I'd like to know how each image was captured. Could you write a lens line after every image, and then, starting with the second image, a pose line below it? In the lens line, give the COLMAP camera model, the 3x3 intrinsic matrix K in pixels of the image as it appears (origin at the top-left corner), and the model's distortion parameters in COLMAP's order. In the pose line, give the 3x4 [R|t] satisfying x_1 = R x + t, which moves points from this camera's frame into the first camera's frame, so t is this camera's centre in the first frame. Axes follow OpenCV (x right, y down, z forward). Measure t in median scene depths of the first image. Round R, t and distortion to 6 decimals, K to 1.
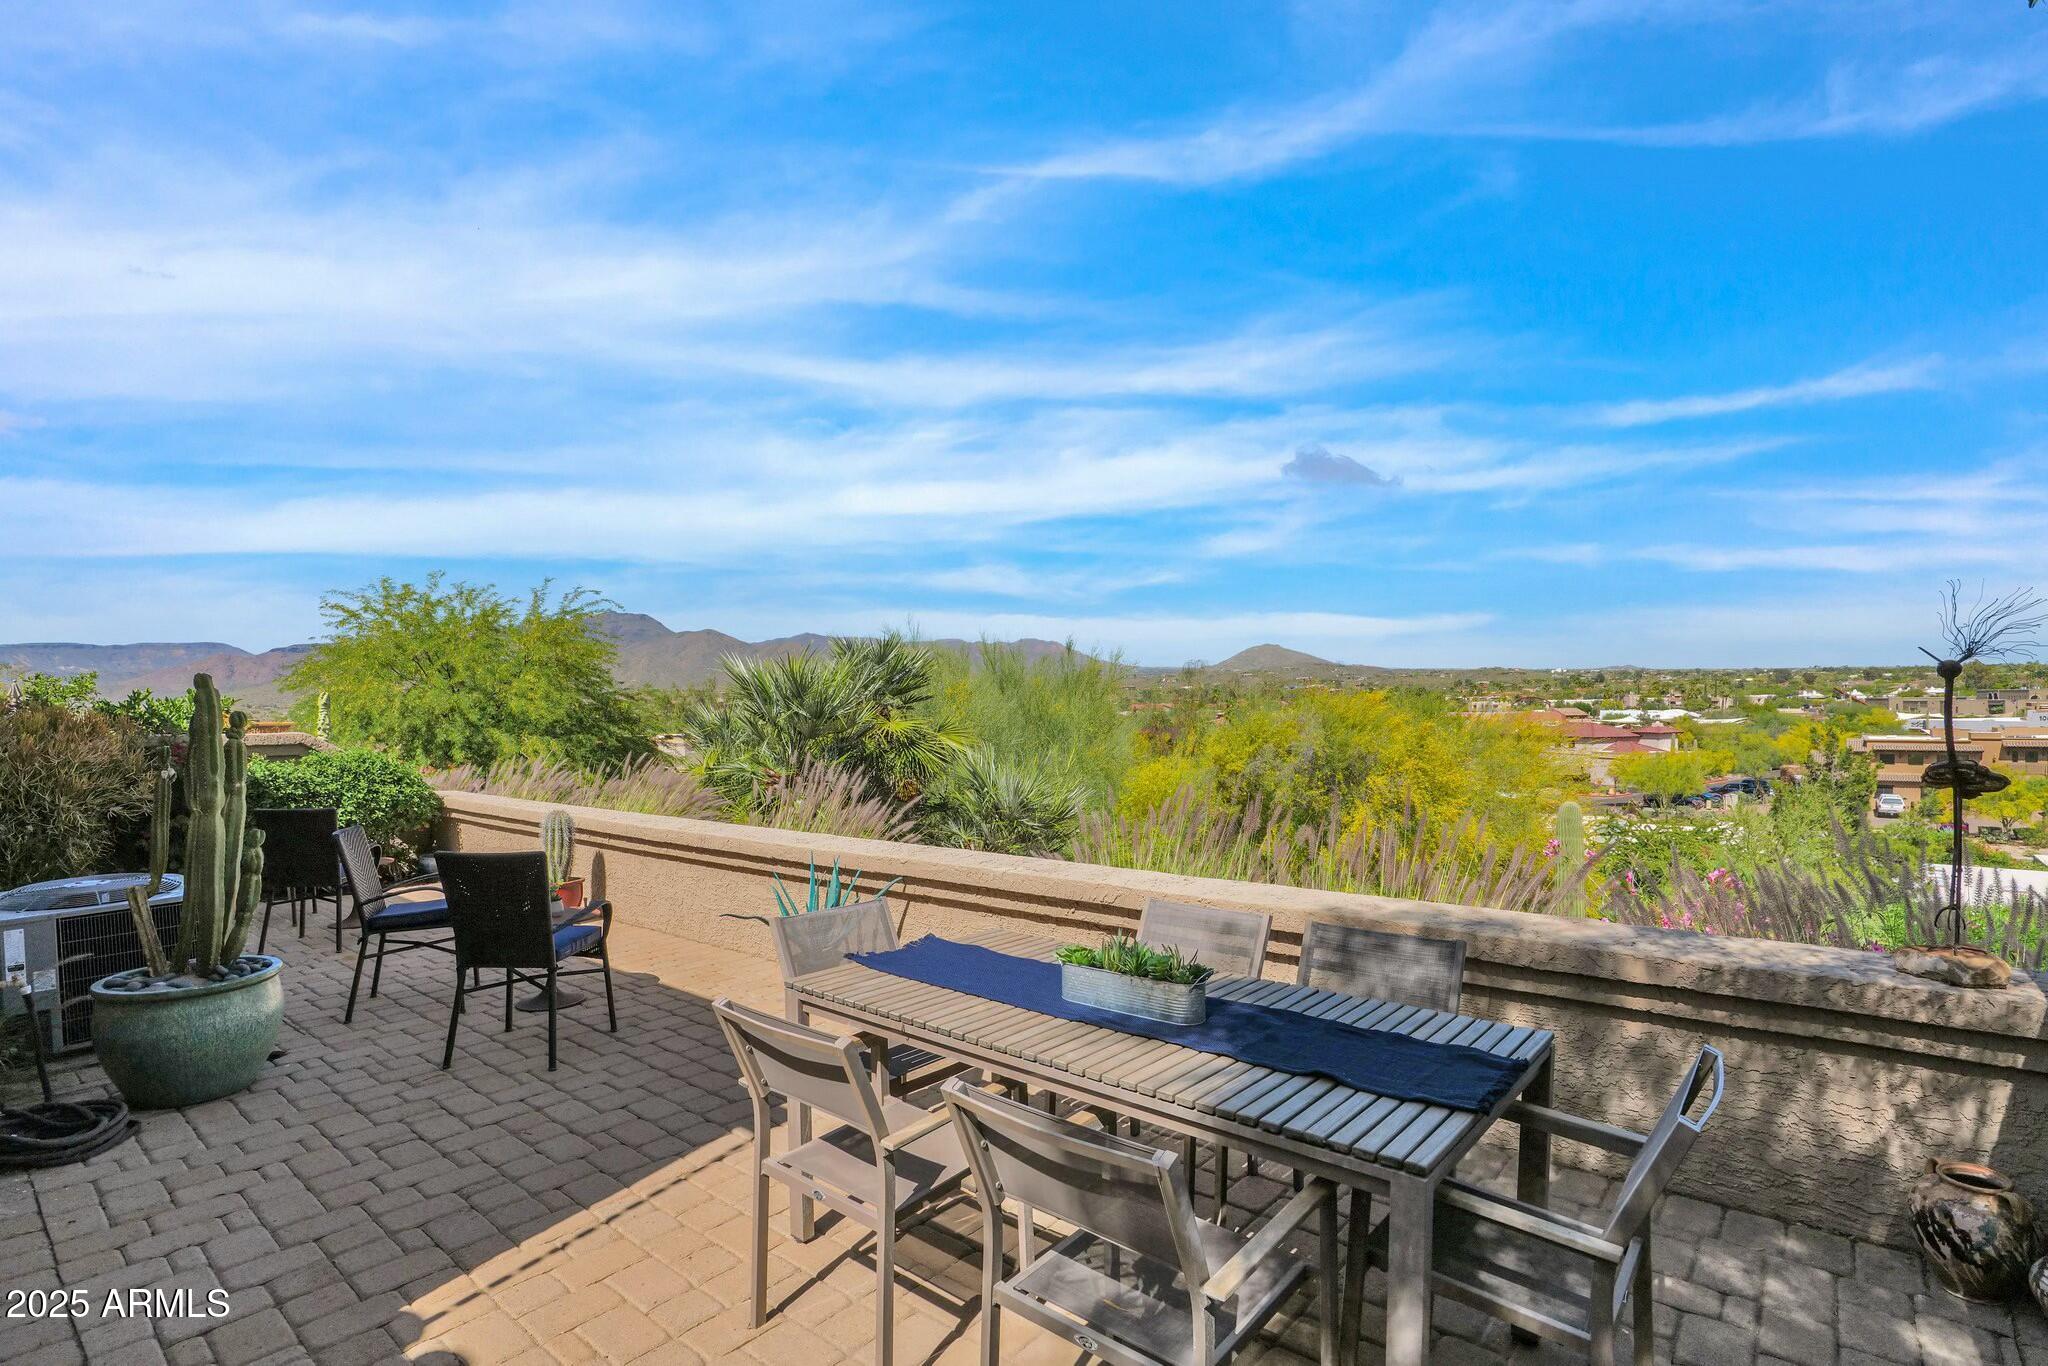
lens RADIAL K [[963.8, 0, 1035.0], [0, 963.8, 727.6], [0, 0, 1]] dist [-0.021967, 0.001008]
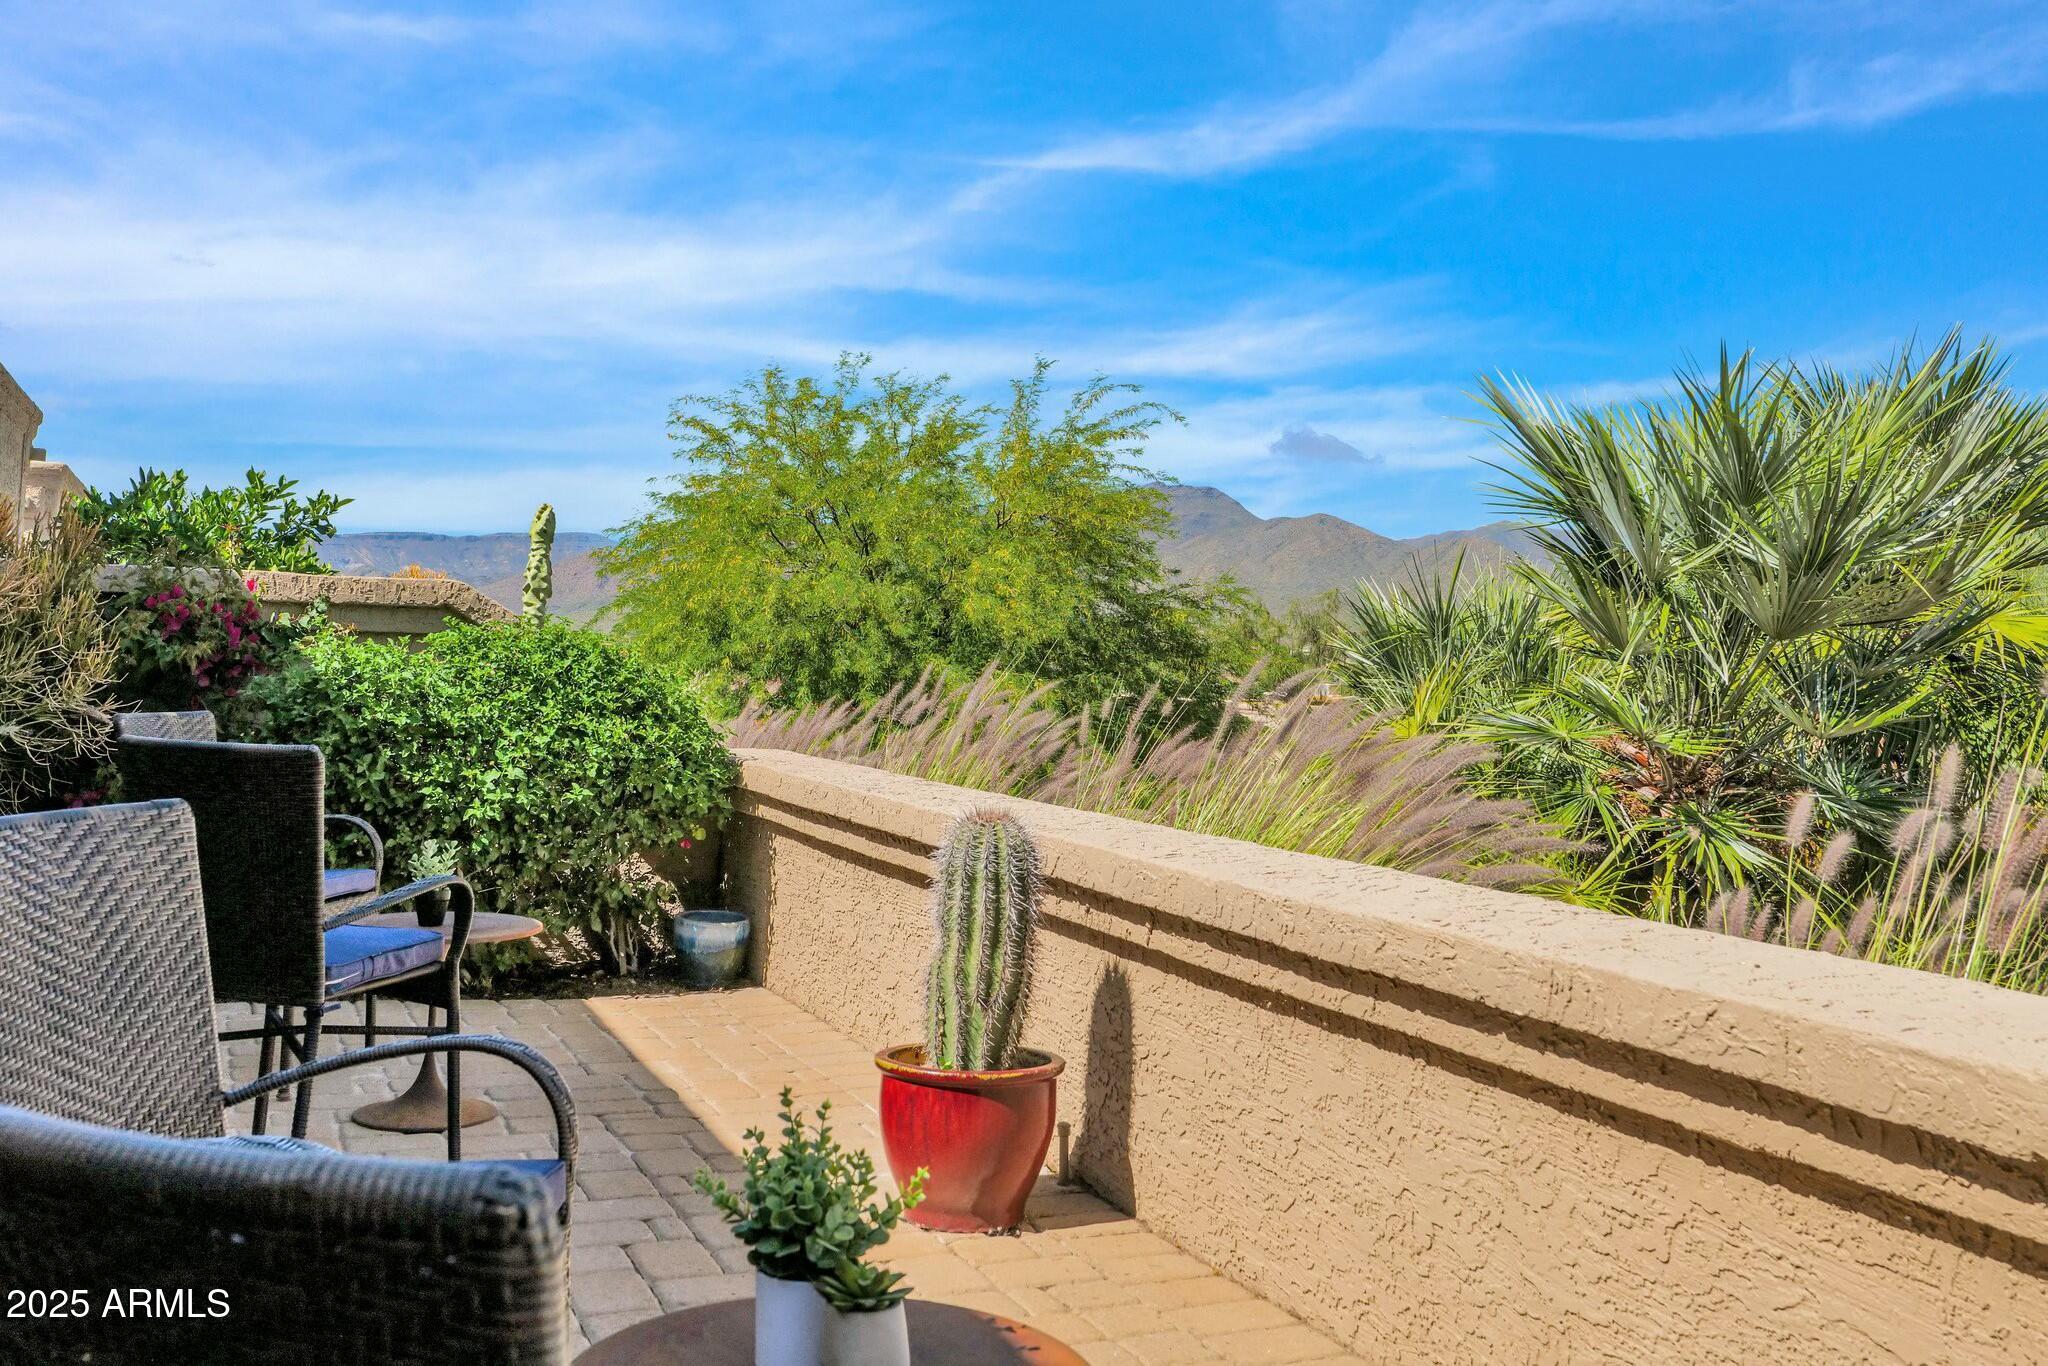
lens RADIAL K [[1878.4, 0, 1016.2], [0, 1878.4, 675.3], [0, 0, 1]] dist [-0.028990, 0.000000]
pose [[0.883581, 0.037152, -0.466802, -0.072721], [-0.044099, 0.999019, -0.003964, 0.014981], [0.466197, 0.024088, 0.884353, 0.159759]]
